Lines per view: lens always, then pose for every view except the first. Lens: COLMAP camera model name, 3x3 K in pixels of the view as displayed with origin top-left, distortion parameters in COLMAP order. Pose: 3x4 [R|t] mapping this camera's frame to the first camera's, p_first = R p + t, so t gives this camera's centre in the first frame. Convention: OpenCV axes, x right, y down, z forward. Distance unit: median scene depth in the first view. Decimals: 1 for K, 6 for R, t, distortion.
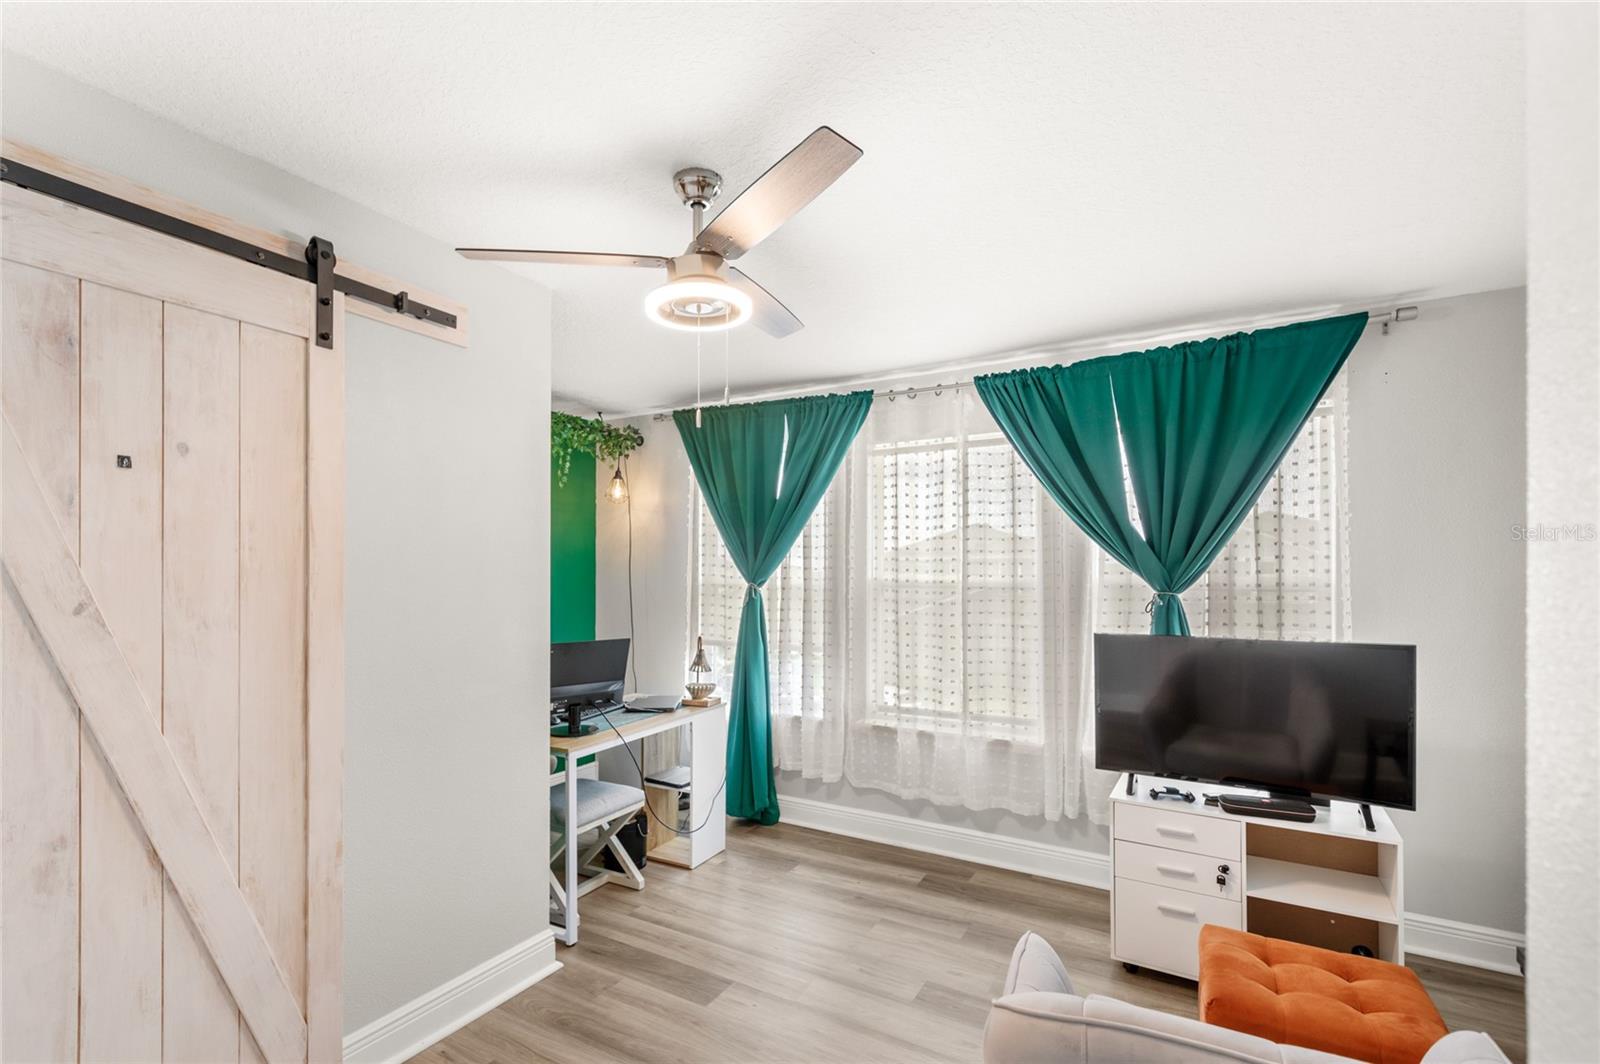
lens RADIAL K [[742.4, 0, 760.5], [0, 742.4, 554.3], [0, 0, 1]] dist [-0.003782, 0.000074]
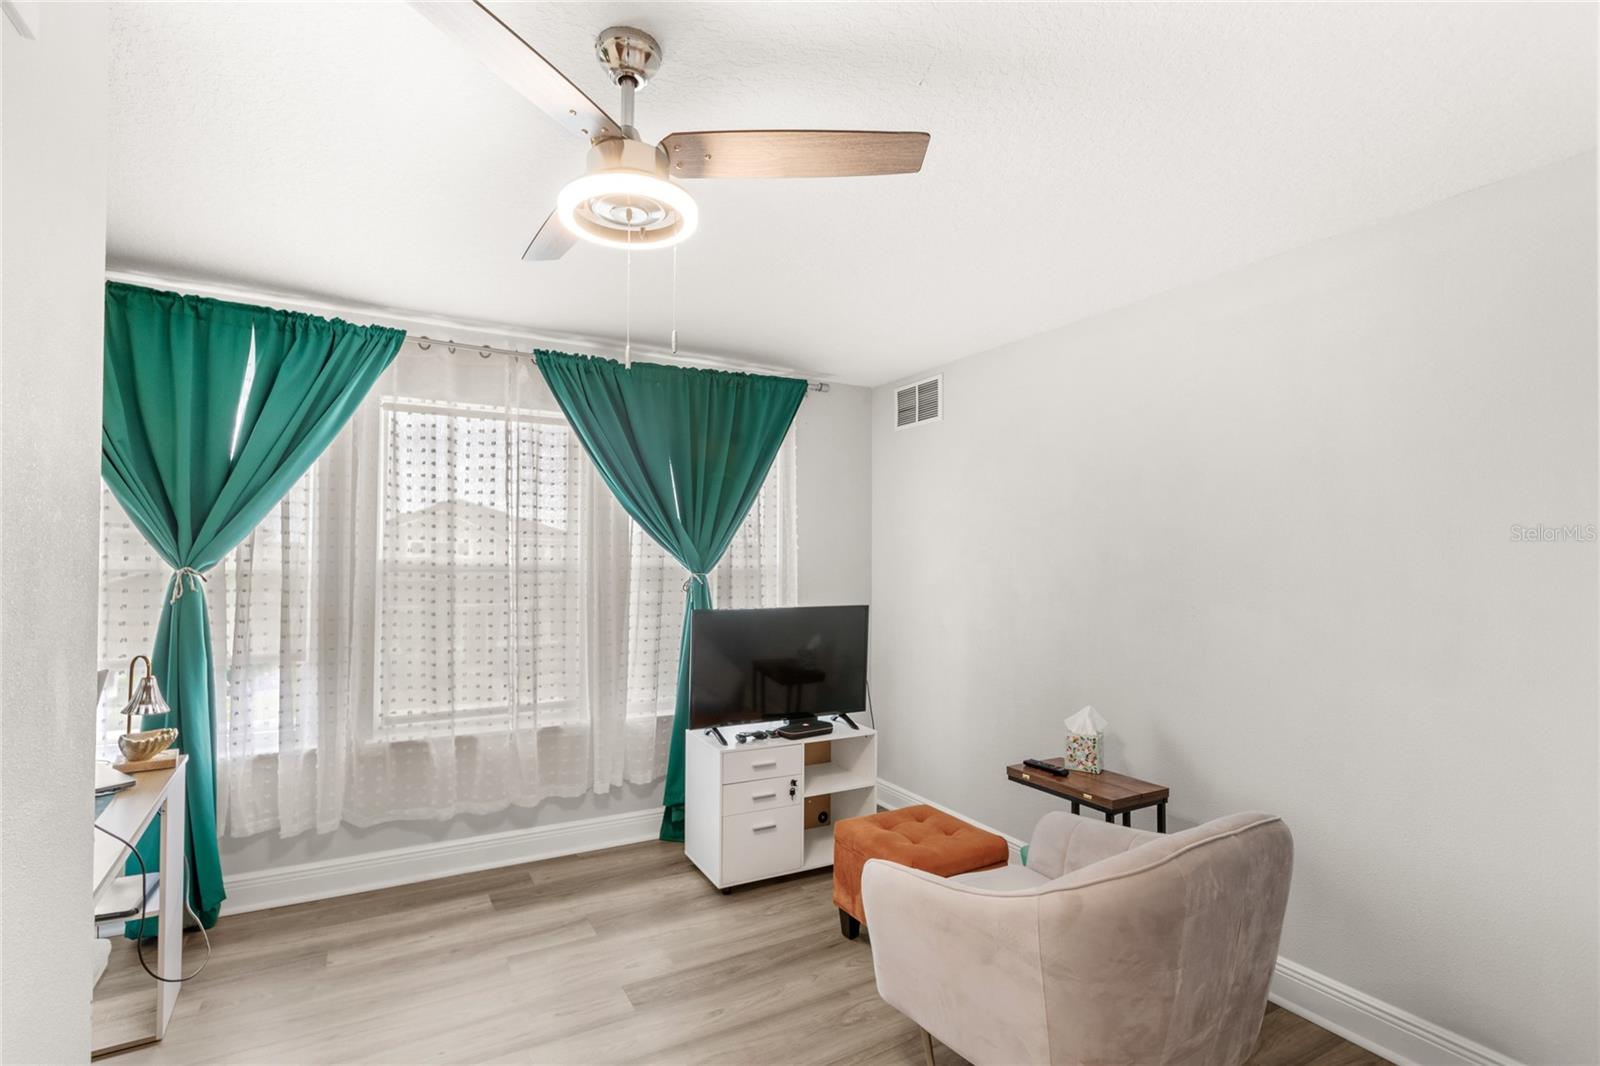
lens RADIAL K [[735.9, 0, 754.2], [0, 735.9, 526.3], [0, 0, 1]] dist [-0.016267, -0.000260]
pose [[0.492835, 0.038452, 0.869273, -0.383820], [-0.031712, 0.999153, -0.026218, 0.003620], [-0.869545, -0.014645, 0.493637, 0.288501]]
